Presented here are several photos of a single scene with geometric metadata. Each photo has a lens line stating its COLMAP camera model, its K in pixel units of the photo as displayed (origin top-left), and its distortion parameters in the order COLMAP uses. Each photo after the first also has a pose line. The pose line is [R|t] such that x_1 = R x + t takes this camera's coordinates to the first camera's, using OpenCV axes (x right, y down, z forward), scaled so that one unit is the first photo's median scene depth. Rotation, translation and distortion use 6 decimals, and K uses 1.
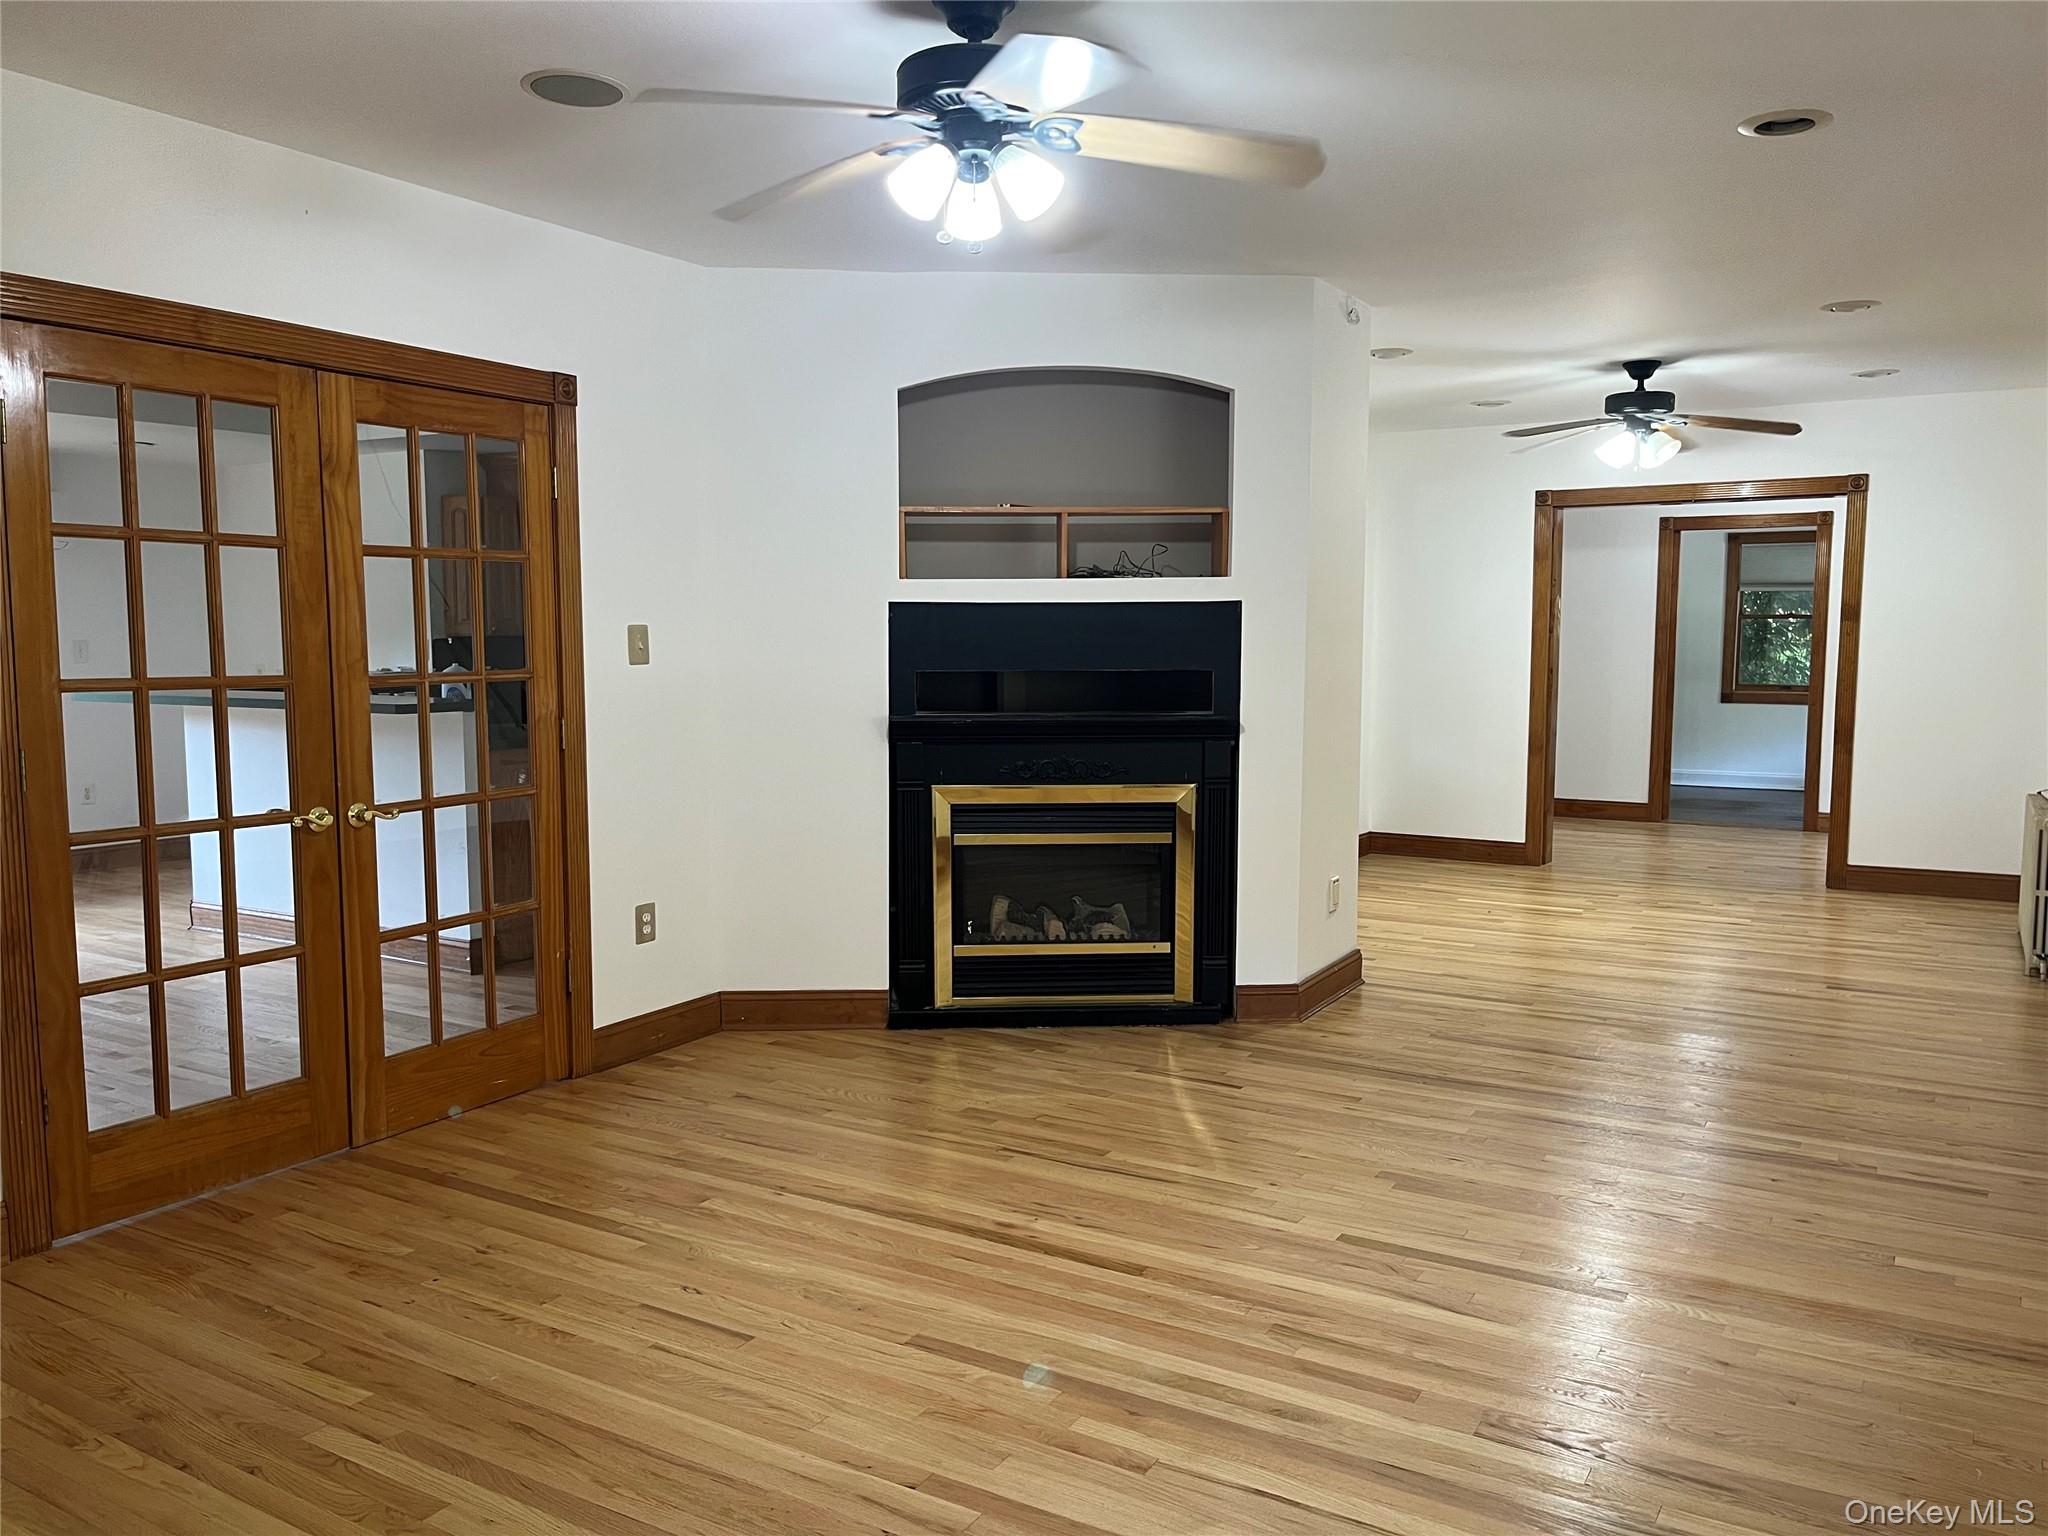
lens RADIAL K [[1523.8, 0, 1033.3], [0, 1523.8, 773.1], [0, 0, 1]] dist [0.052265, -0.050826]
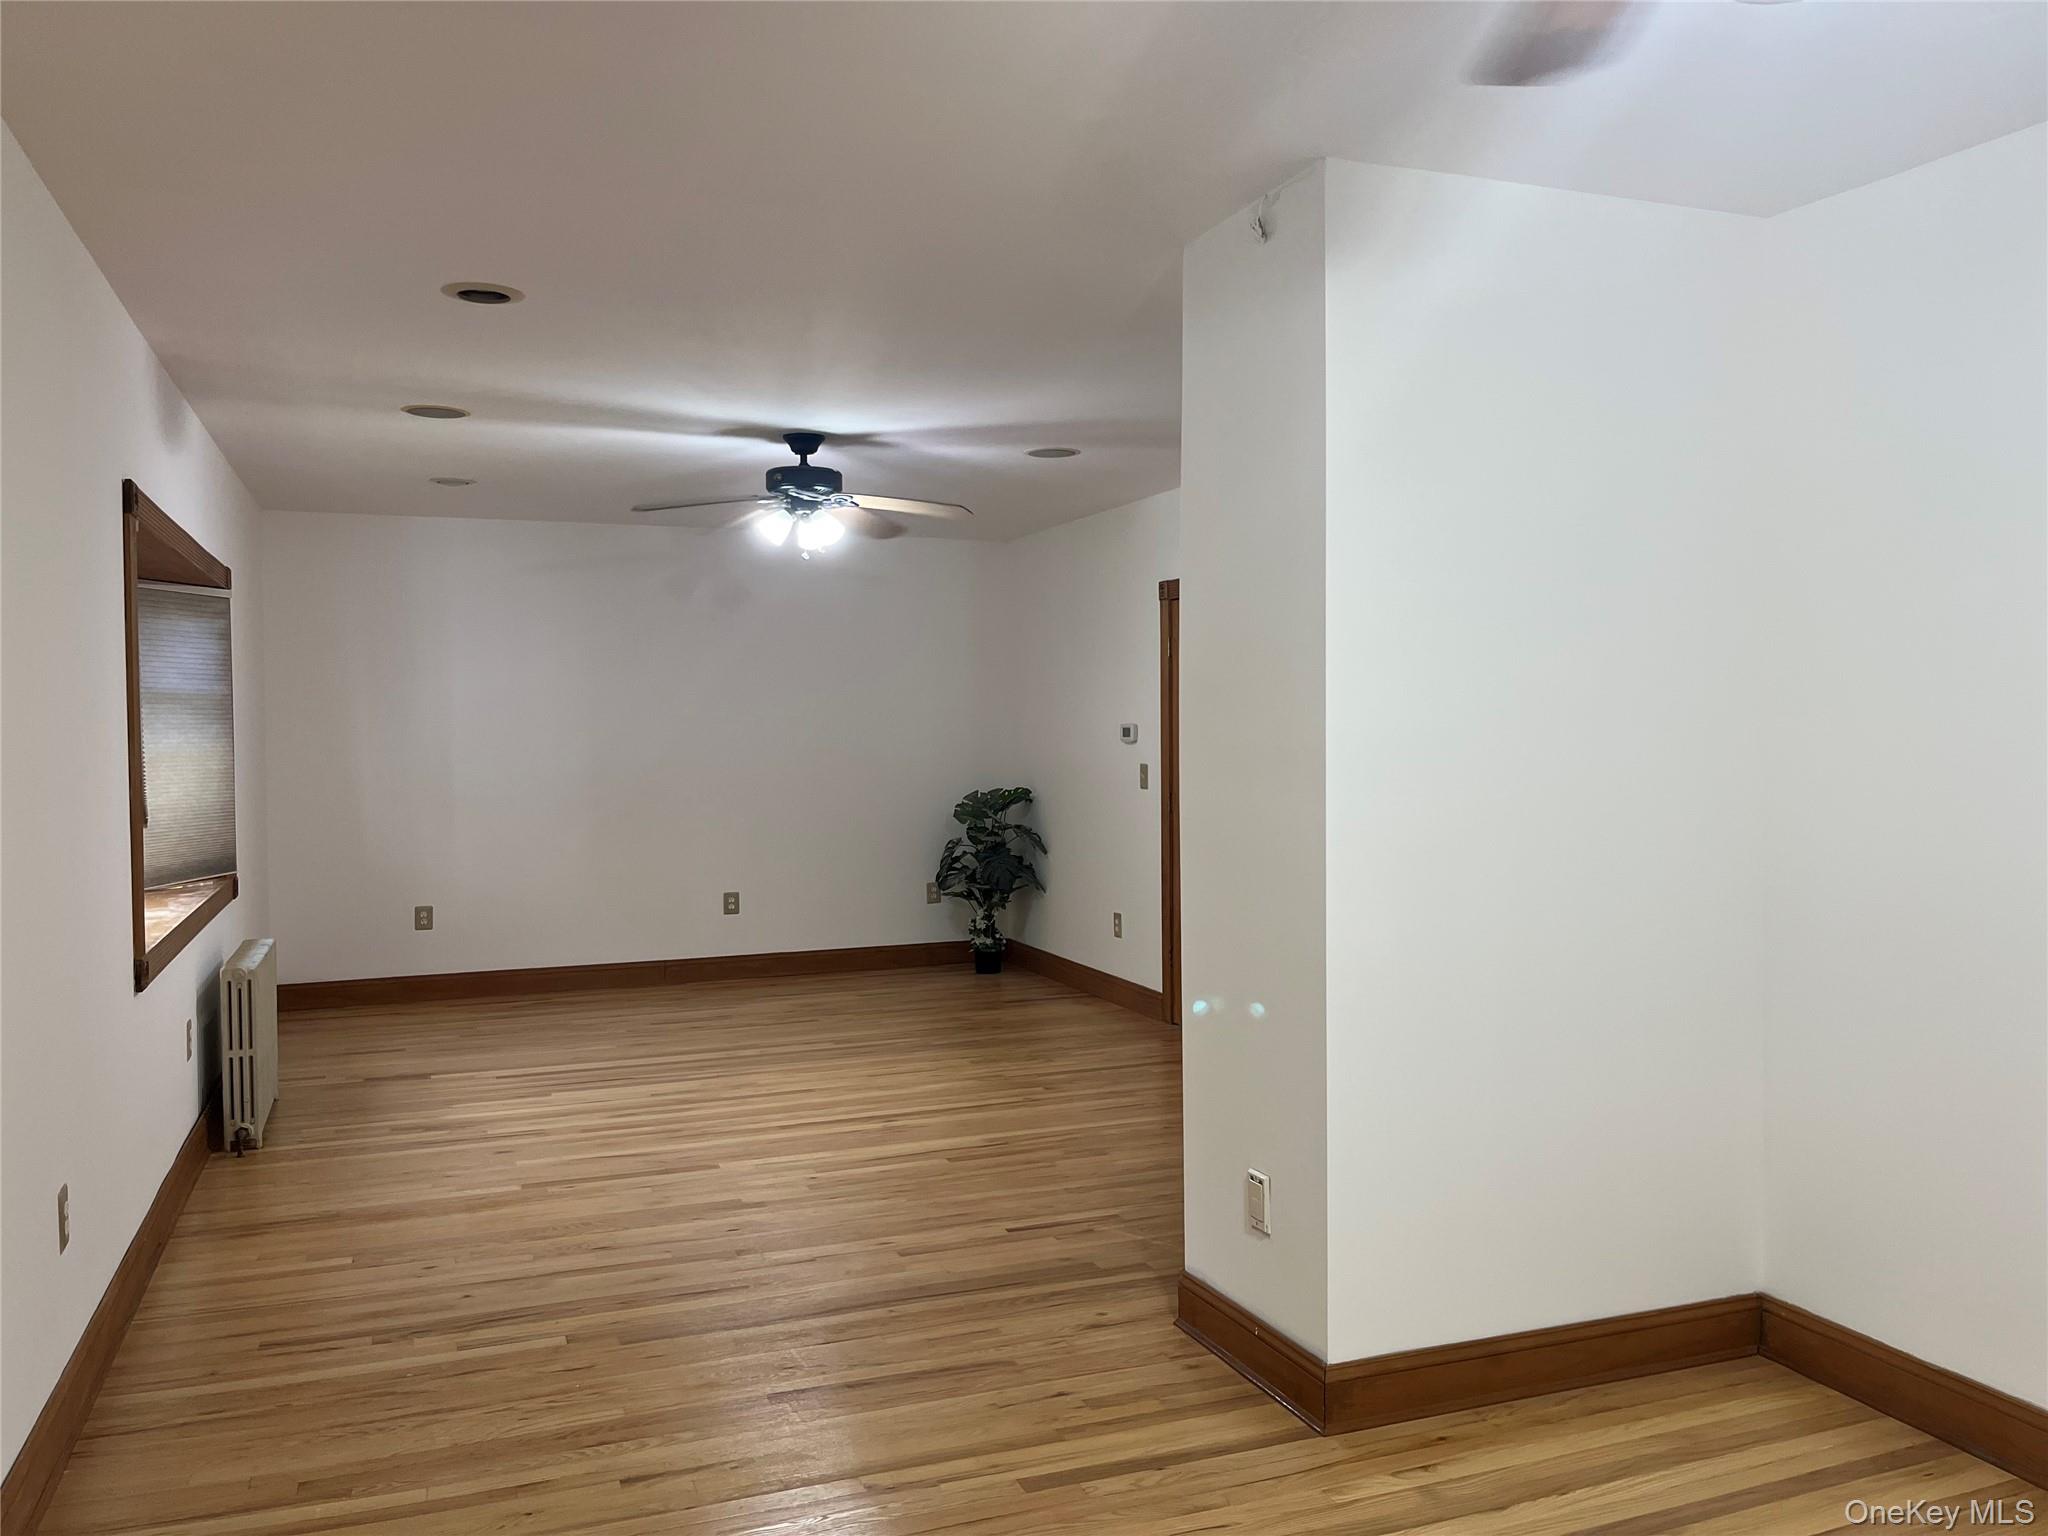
lens RADIAL K [[1523.8, 0, 1033.3], [0, 1523.8, 773.1], [0, 0, 1]] dist [0.052265, -0.050826]
pose [[-0.599108, 0.030088, -0.800103, 1.111142], [-0.069715, 0.993538, 0.089565, -0.206291], [0.797627, 0.109438, -0.593139, 1.955253]]
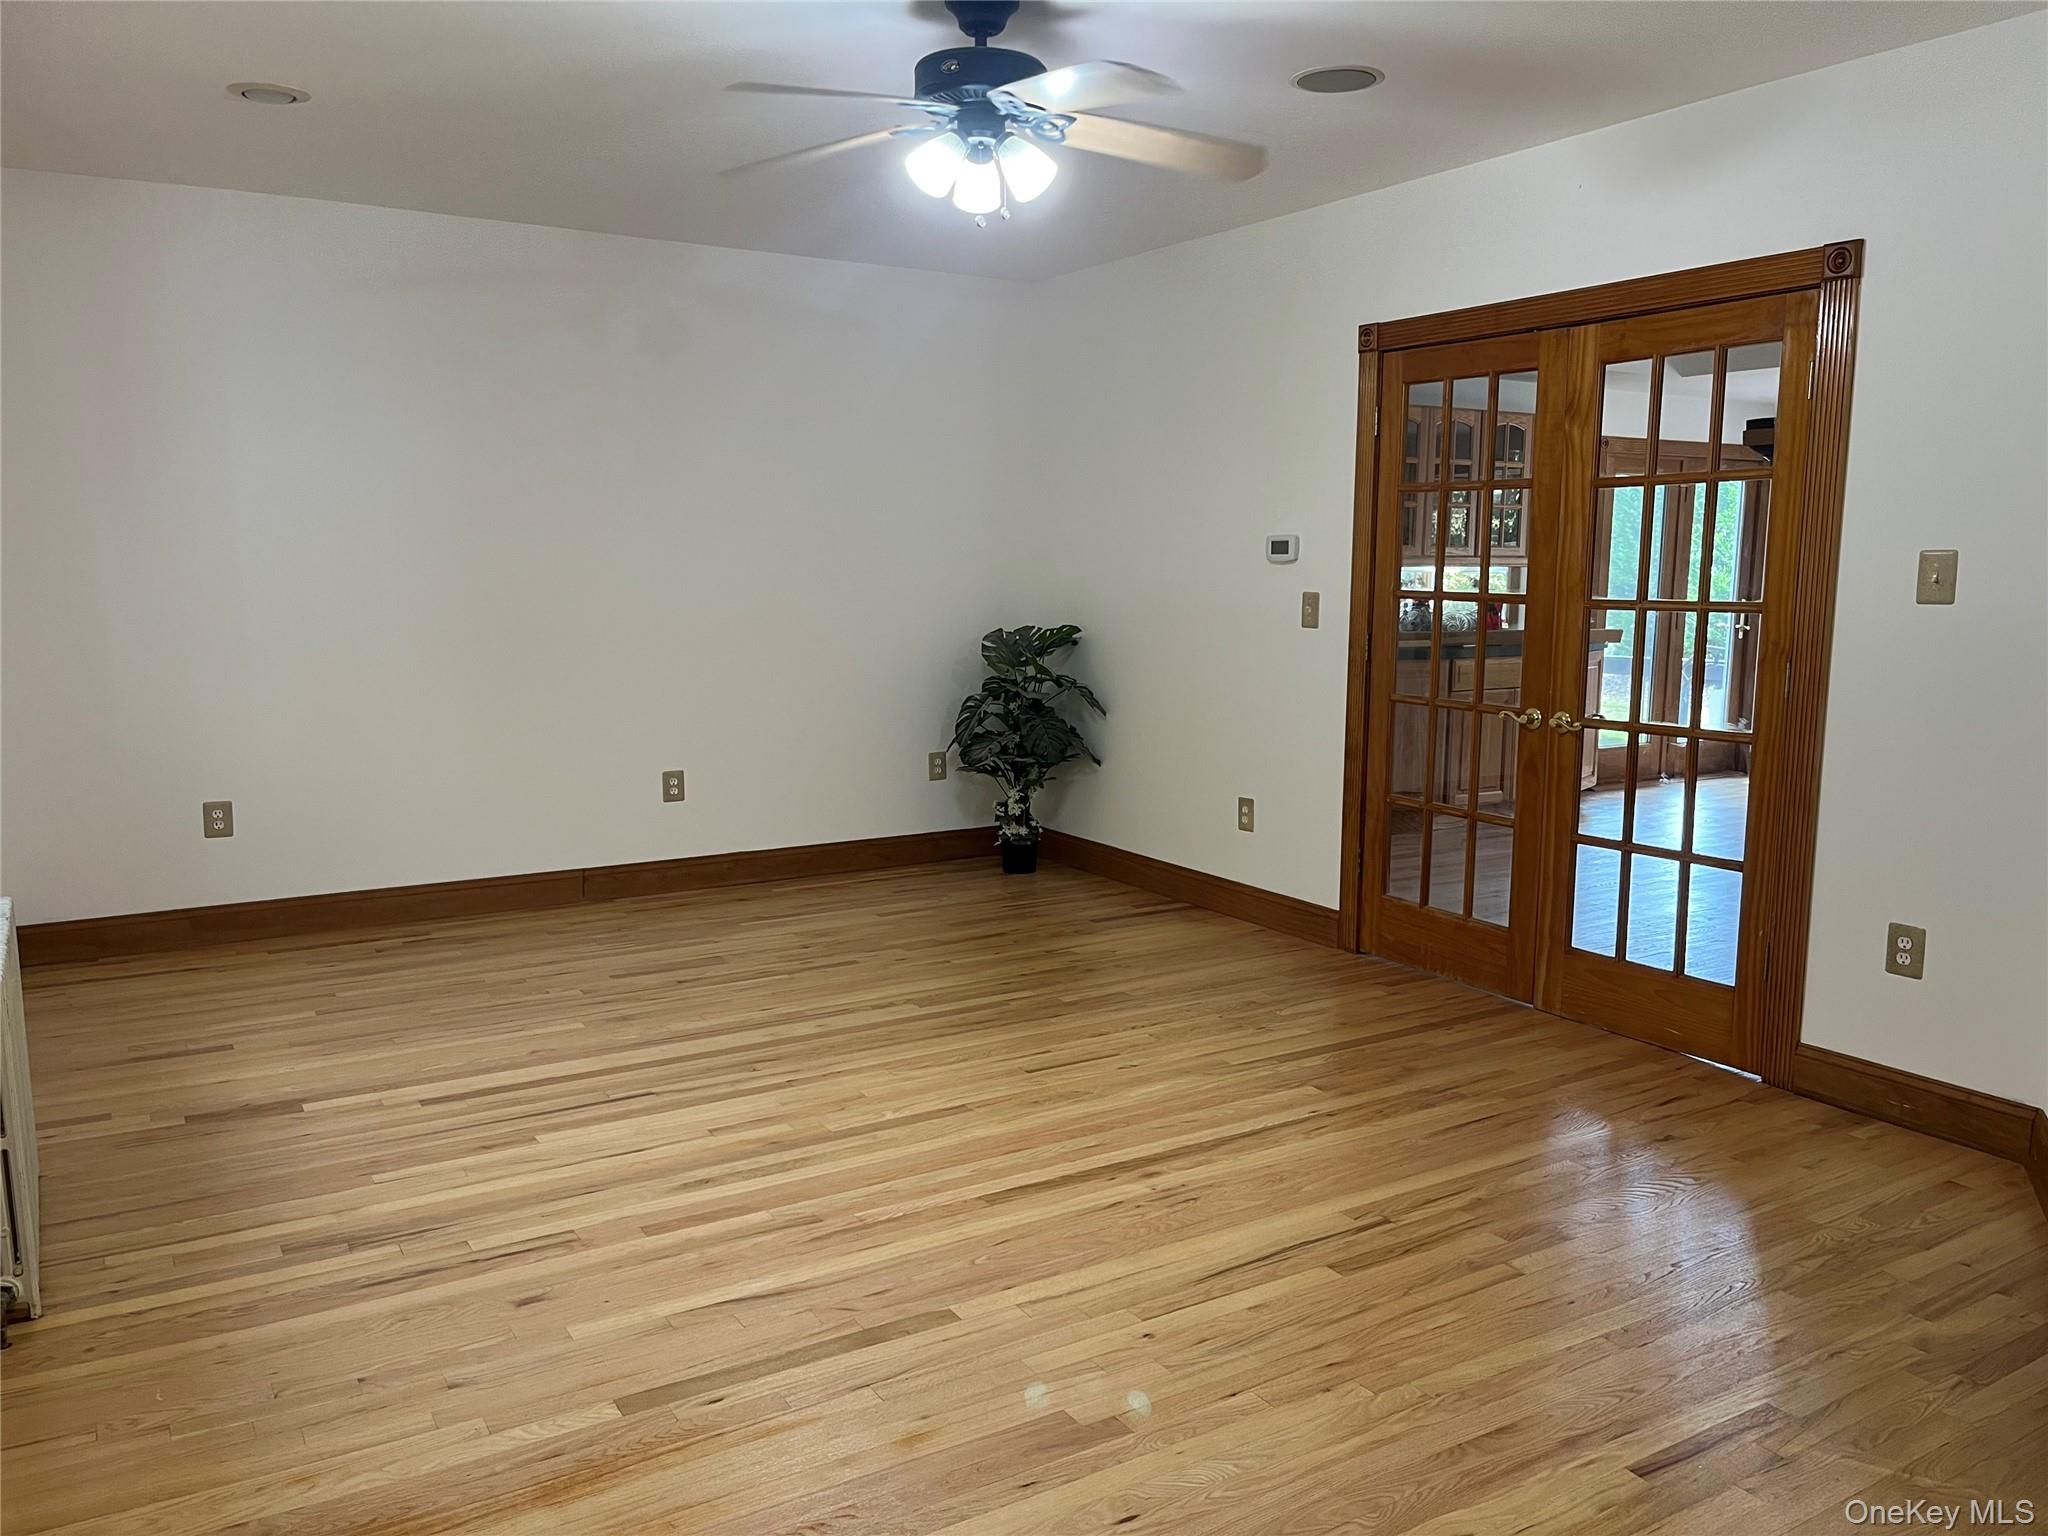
lens RADIAL K [[1523.8, 0, 1033.3], [0, 1523.8, 773.1], [0, 0, 1]] dist [0.052265, -0.050826]
pose [[-0.449297, 0.122916, -0.884886, 0.812739], [-0.089950, 0.979233, 0.181693, -0.116906], [0.888843, 0.161229, -0.428910, 1.269338]]
